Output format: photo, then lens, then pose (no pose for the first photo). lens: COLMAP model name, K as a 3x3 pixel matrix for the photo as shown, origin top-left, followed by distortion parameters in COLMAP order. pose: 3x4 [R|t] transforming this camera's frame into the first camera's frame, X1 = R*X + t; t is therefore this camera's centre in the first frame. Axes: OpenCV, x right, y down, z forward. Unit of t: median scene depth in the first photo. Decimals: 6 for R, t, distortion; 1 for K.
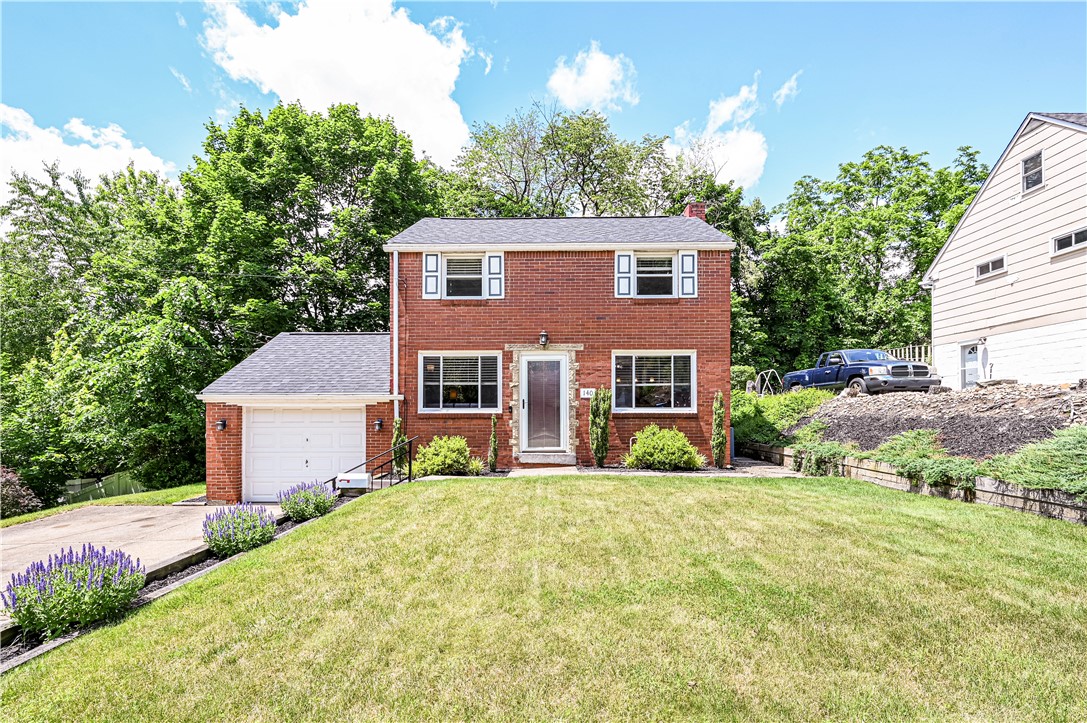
lens RADIAL K [[481.4, 0, 548.4], [0, 481.4, 409.9], [0, 0, 1]] dist [0.007510, -0.001270]
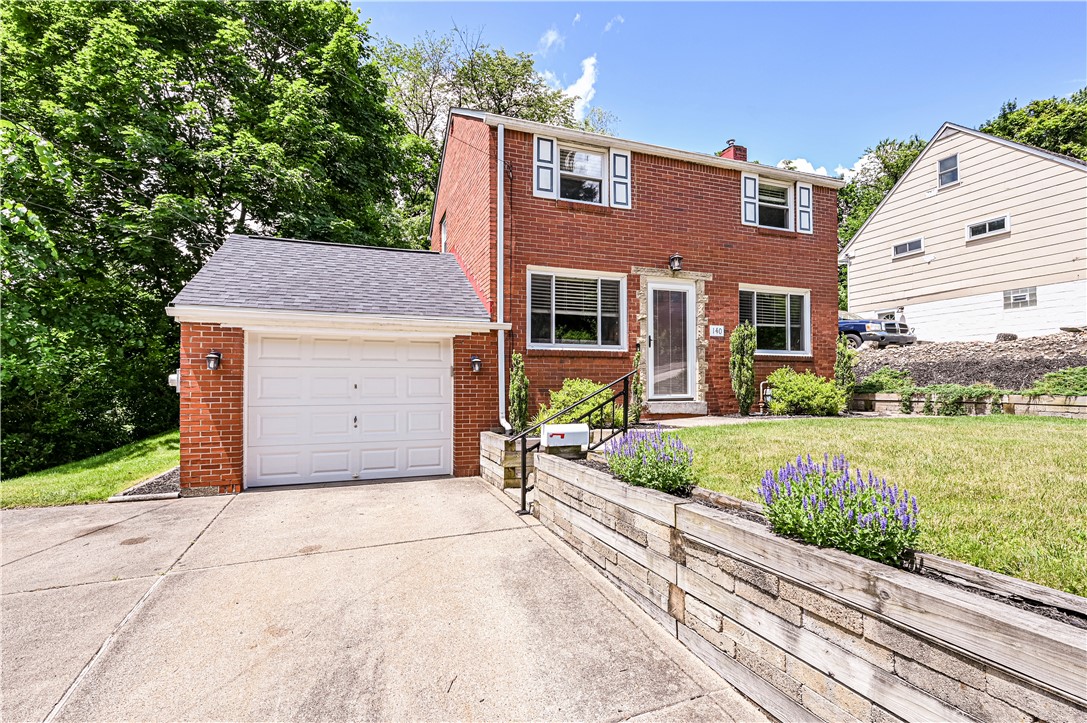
lens RADIAL K [[481.4, 0, 544.2], [0, 481.4, 373.6], [0, 0, 1]] dist [0.007510, -0.001270]
pose [[0.937481, 0.008924, 0.347921, -0.500840], [-0.003420, 0.999859, -0.016432, 0.056136], [-0.348018, 0.014215, 0.937380, 0.298576]]
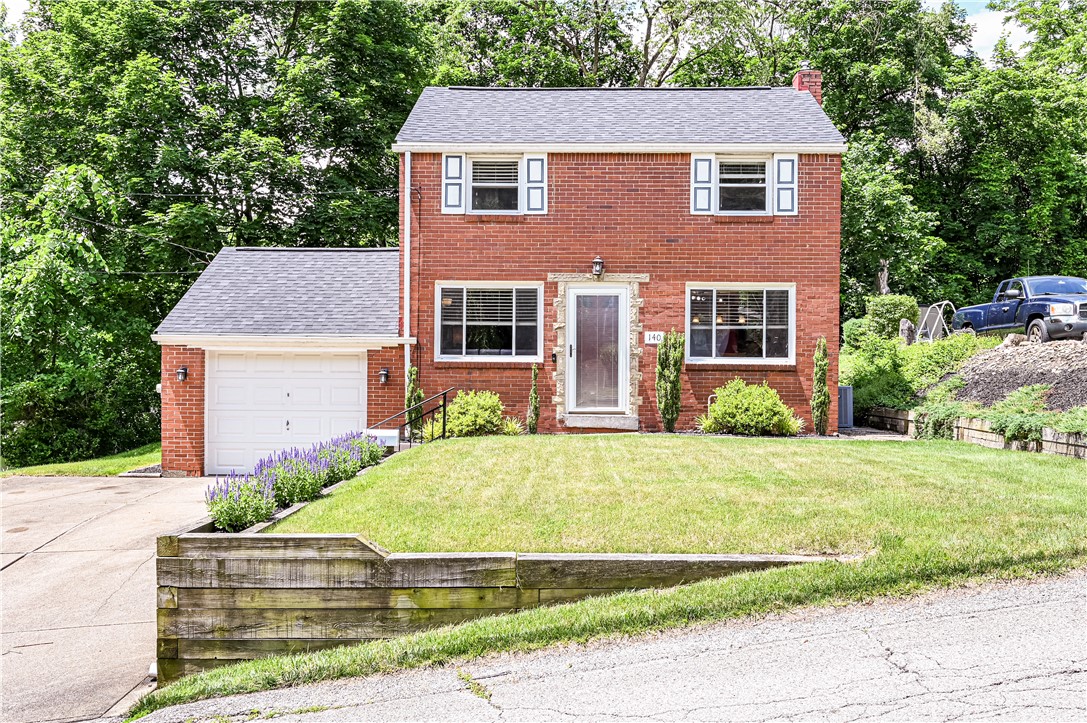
lens RADIAL K [[950.3, 0, 562.7], [0, 950.3, 371.8], [0, 0, 1]] dist [-0.000475, 0.031463]
pose [[0.999893, 0.010176, -0.010477, -0.048069], [-0.010089, 0.999915, 0.008287, 0.009069], [0.010561, -0.008180, 0.999911, -0.523272]]
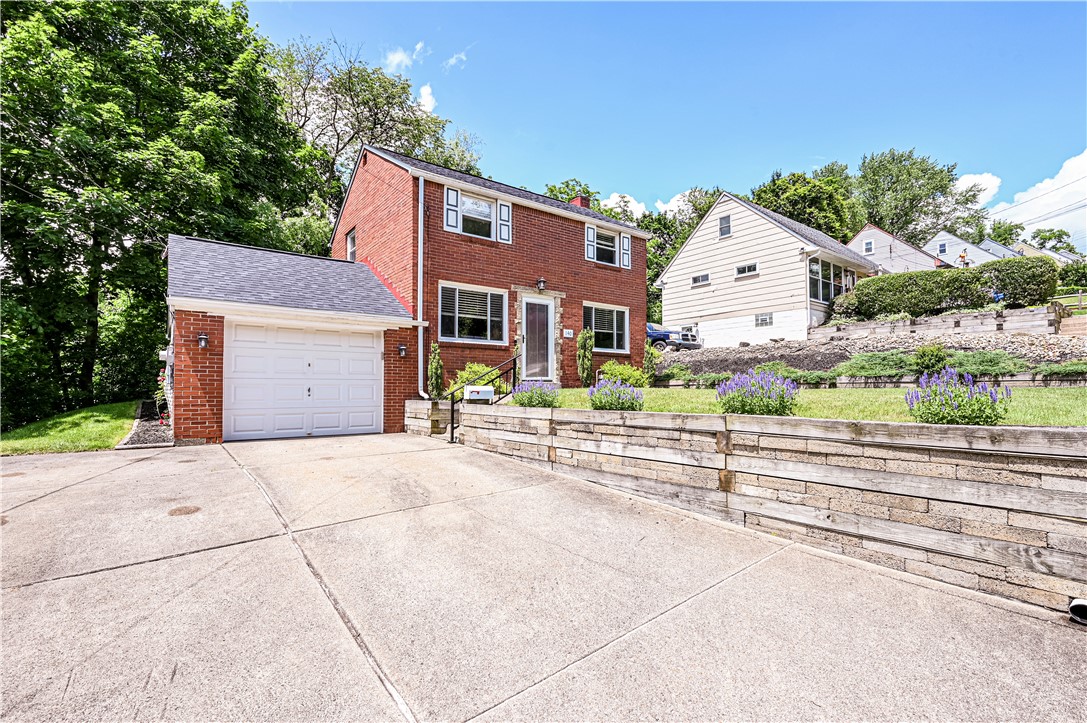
lens RADIAL K [[481.4, 0, 532.6], [0, 481.4, 375.5], [0, 0, 1]] dist [0.007510, -0.001270]
pose [[0.806965, 0.020810, 0.590232, -0.705231], [-0.007444, 0.999658, -0.025068, 0.102810], [-0.590552, 0.015836, 0.806844, 0.066266]]
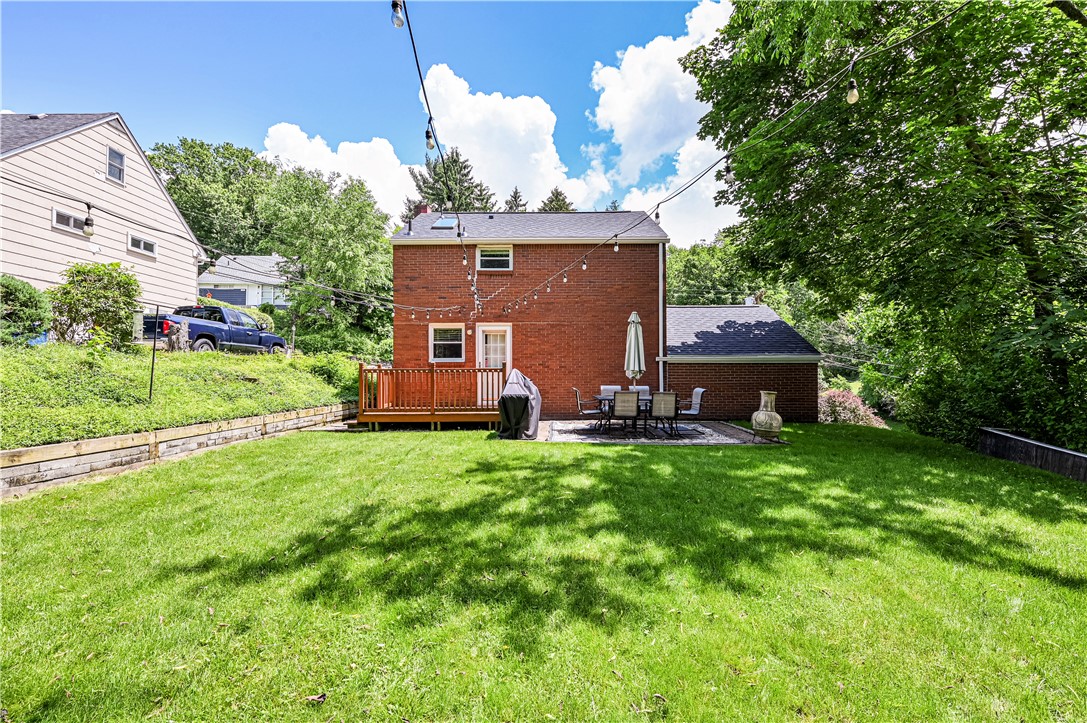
lens RADIAL K [[481.4, 0, 542.4], [0, 481.4, 365.1], [0, 0, 1]] dist [0.007510, -0.001270]
pose [[-0.999732, 0.009056, 0.021316, -0.027642], [0.008536, 0.999667, -0.024356, 0.018469], [-0.021529, -0.024168, -0.999476, 2.835448]]
